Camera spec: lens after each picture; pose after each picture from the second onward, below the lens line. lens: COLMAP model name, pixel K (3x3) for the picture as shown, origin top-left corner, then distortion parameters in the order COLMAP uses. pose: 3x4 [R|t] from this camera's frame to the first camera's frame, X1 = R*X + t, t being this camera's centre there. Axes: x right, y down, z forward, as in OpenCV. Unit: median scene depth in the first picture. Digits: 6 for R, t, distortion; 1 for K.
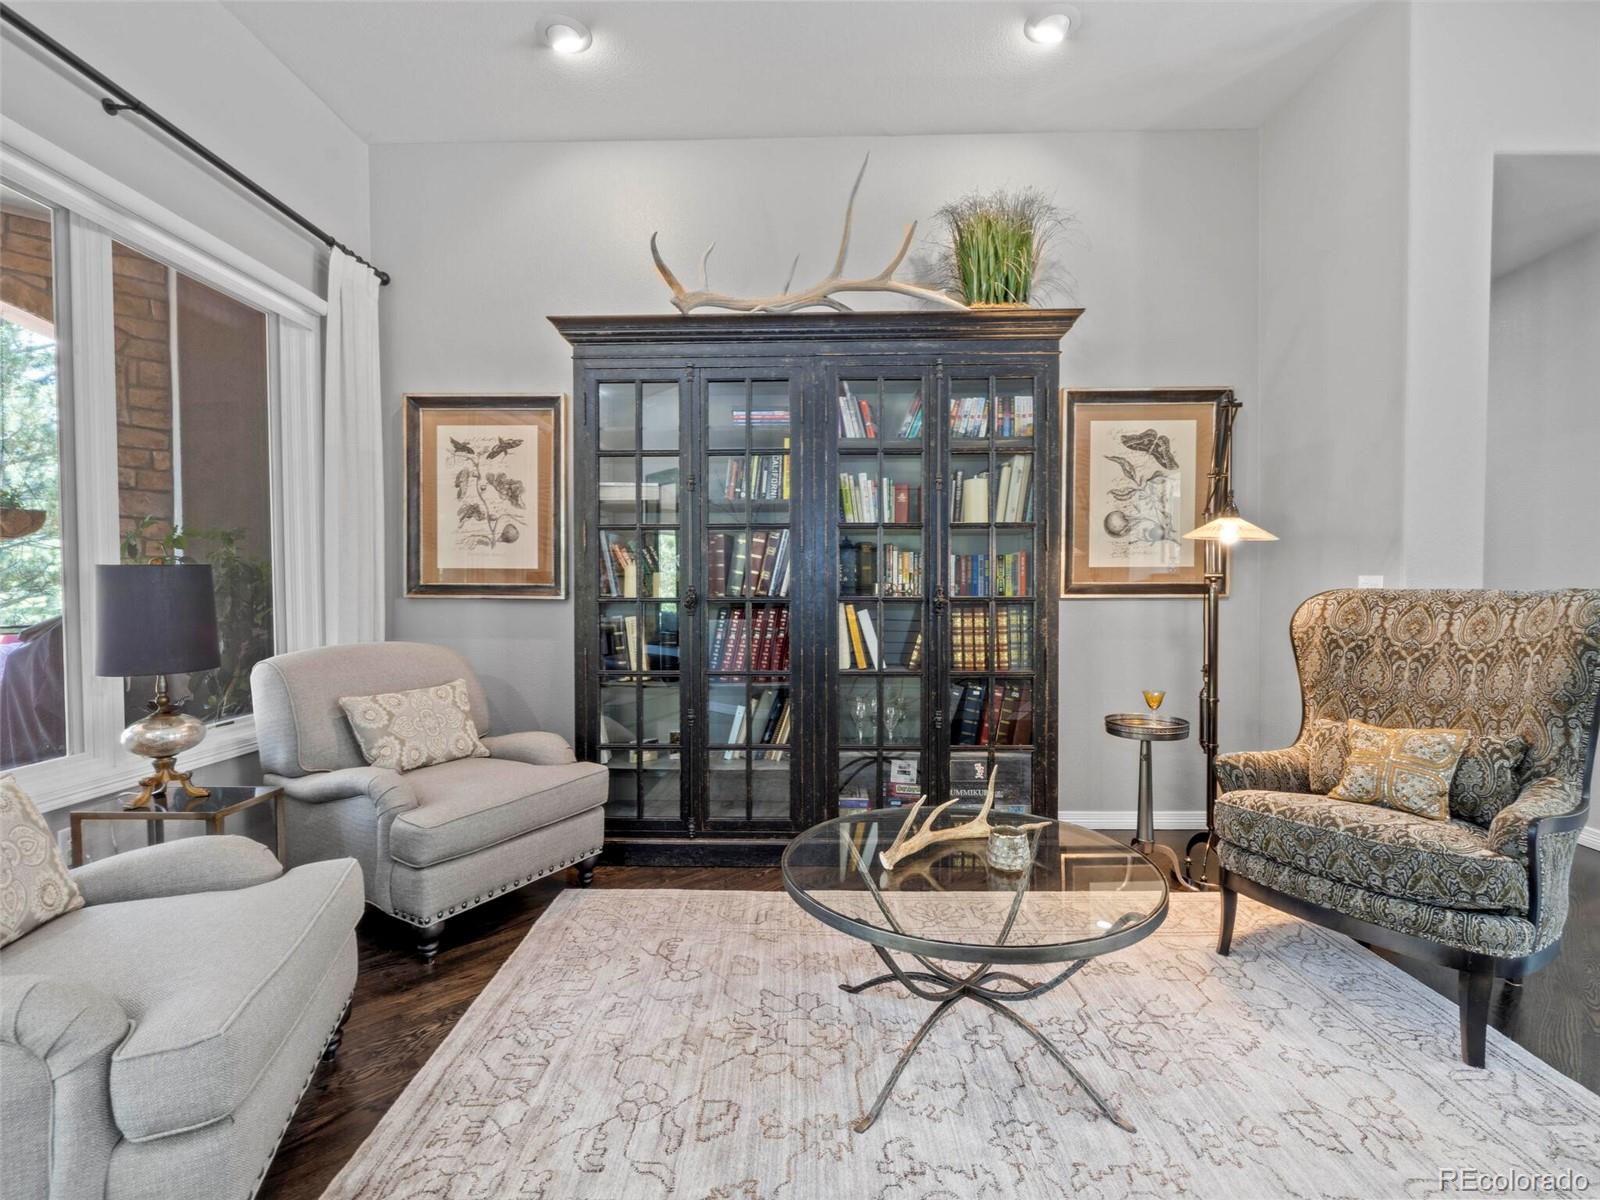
lens RADIAL K [[752.4, 0, 794.7], [0, 752.4, 593.7], [0, 0, 1]] dist [-0.002571, -0.000365]
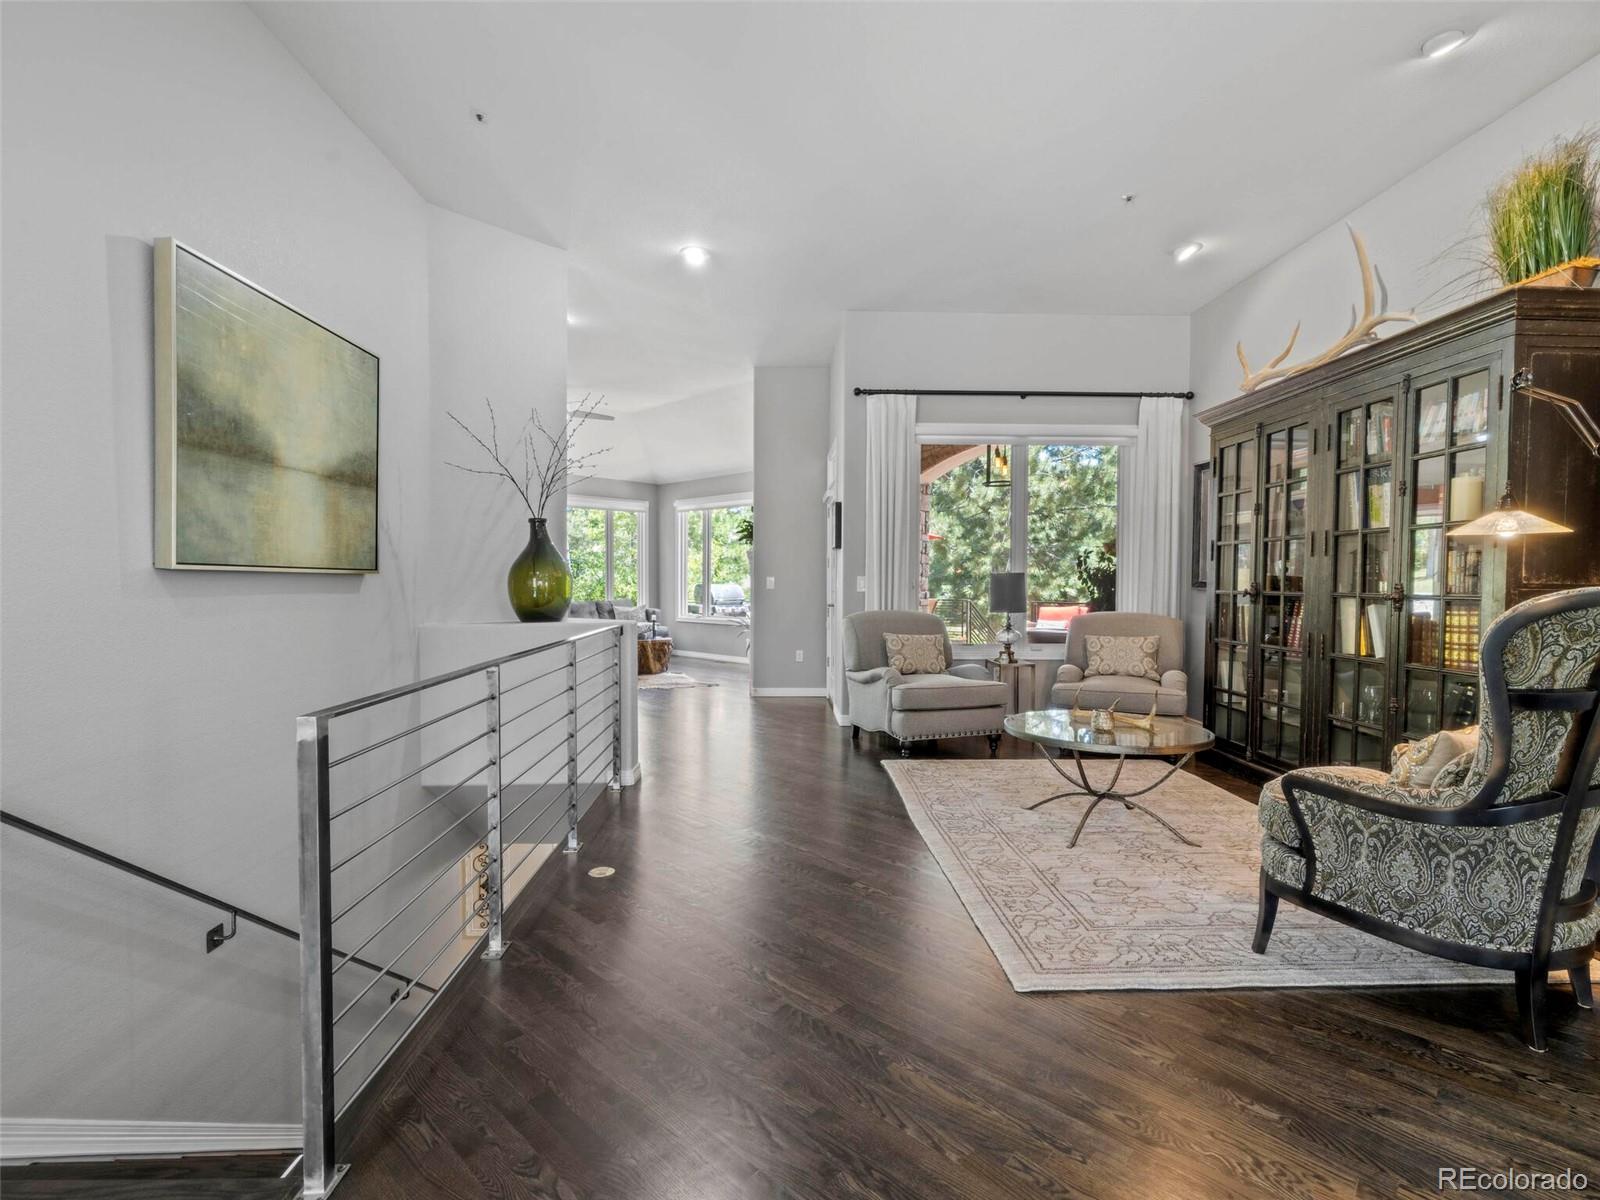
lens RADIAL K [[752.4, 0, 794.7], [0, 752.4, 593.7], [0, 0, 1]] dist [-0.002571, -0.000365]
pose [[0.055786, 0.017383, -0.998291, 1.626563], [-0.017468, 0.999712, 0.016431, 0.002008], [0.998290, 0.016522, 0.056074, 0.083921]]
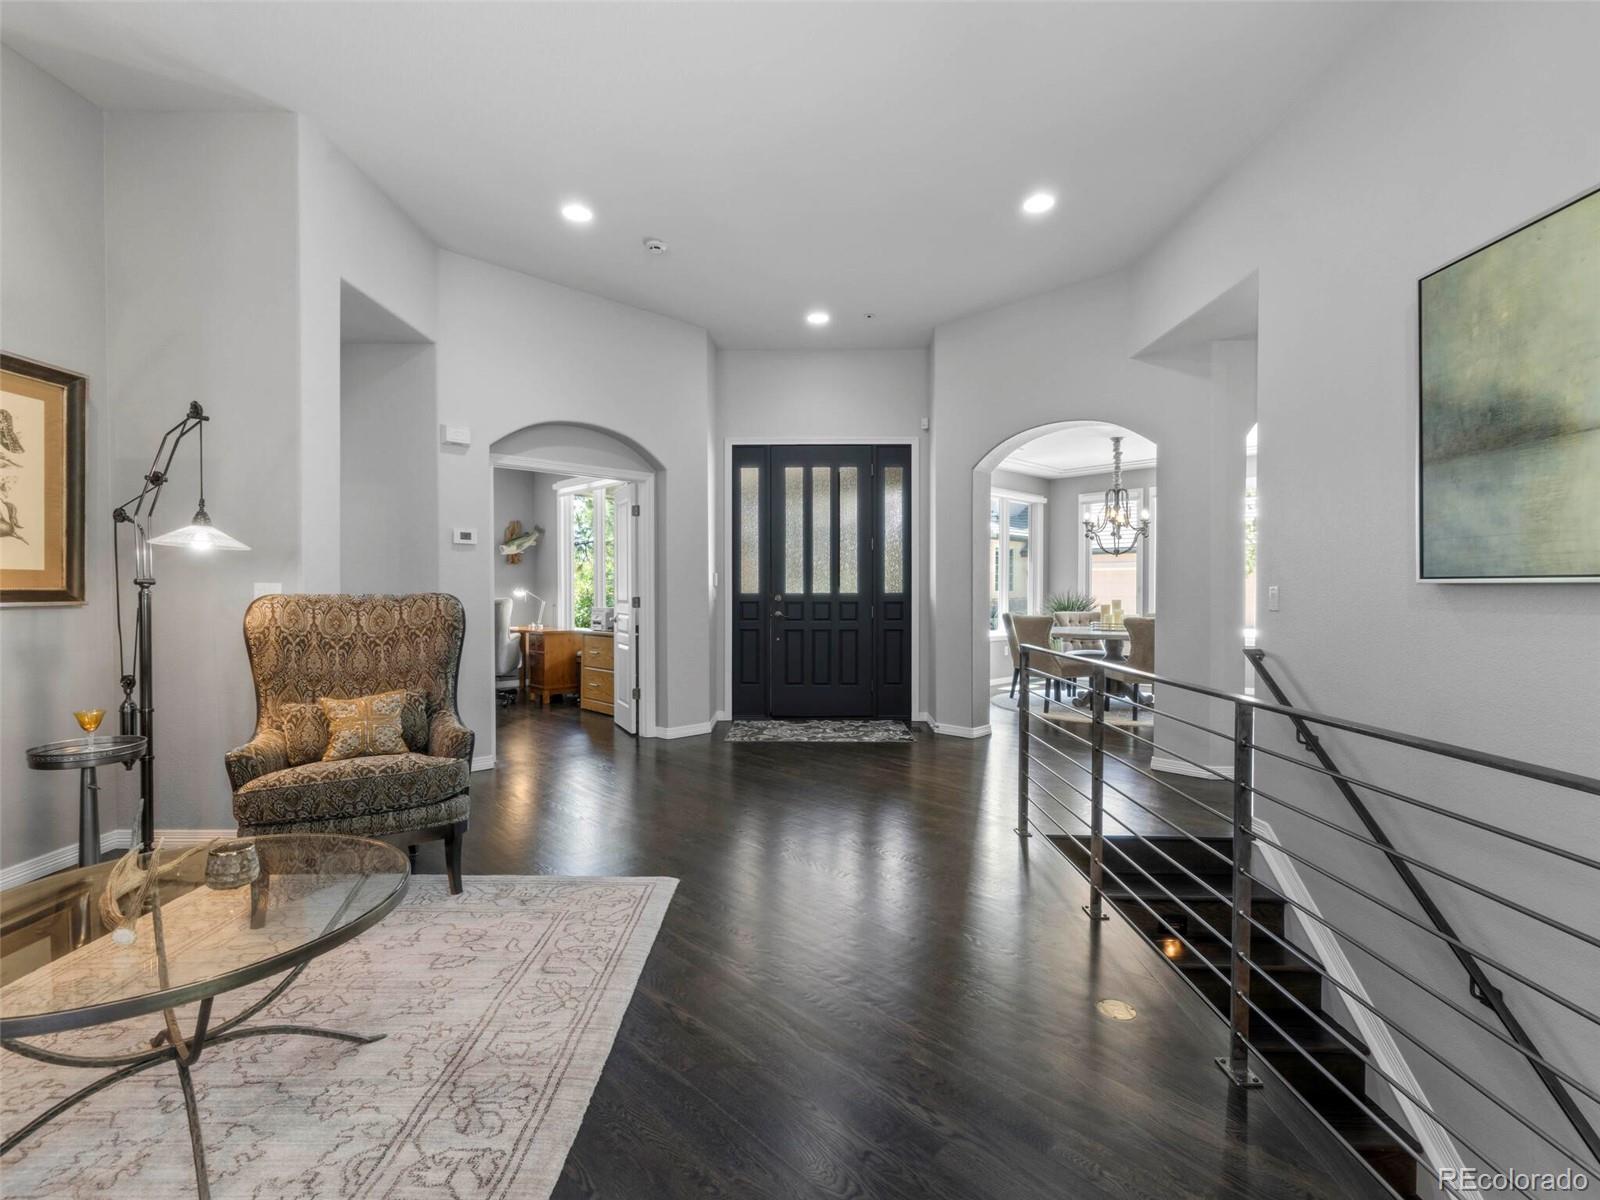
lens RADIAL K [[752.4, 0, 794.7], [0, 752.4, 593.7], [0, 0, 1]] dist [-0.002571, -0.000365]
pose [[-0.010409, -0.004579, 0.999935, -0.510590], [0.013193, 0.999902, 0.004716, -0.002382], [-0.999859, 0.013241, -0.010347, 0.218173]]
